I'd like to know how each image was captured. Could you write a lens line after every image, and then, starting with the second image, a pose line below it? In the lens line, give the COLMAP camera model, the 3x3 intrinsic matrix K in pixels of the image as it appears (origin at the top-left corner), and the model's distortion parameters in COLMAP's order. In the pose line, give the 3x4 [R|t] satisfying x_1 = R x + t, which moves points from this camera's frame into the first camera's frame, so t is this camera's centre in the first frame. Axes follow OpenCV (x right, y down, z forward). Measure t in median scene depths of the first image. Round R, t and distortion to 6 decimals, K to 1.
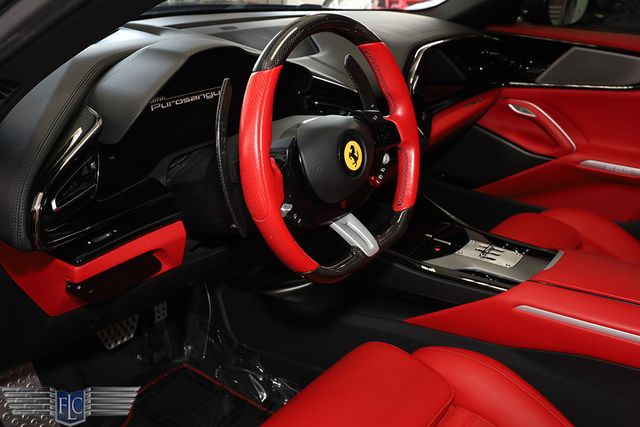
lens RADIAL K [[619.8, 0, 321.6], [0, 619.8, 213.2], [0, 0, 1]] dist [-0.006894, -0.005924]
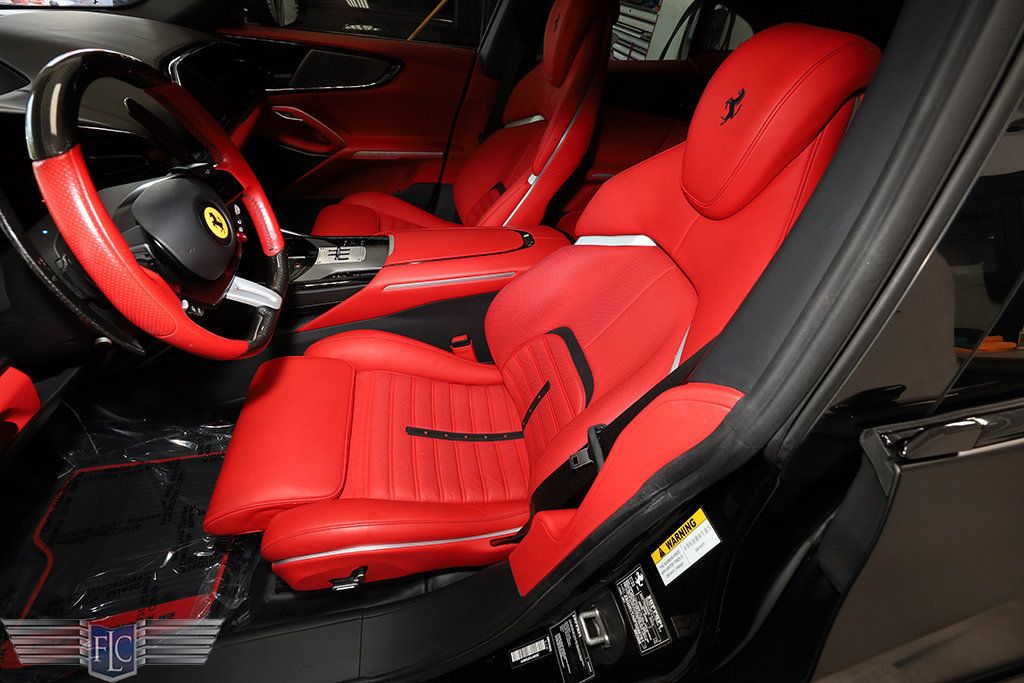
lens RADIAL K [[431.9, 0, 512.0], [0, 431.9, 341.5], [0, 0, 1]] dist [-0.001178, -0.000144]
pose [[0.671387, -0.464303, 0.577635, -0.091898], [0.225059, 0.870348, 0.437998, -0.099032], [-0.706107, -0.164064, 0.688836, 0.147499]]
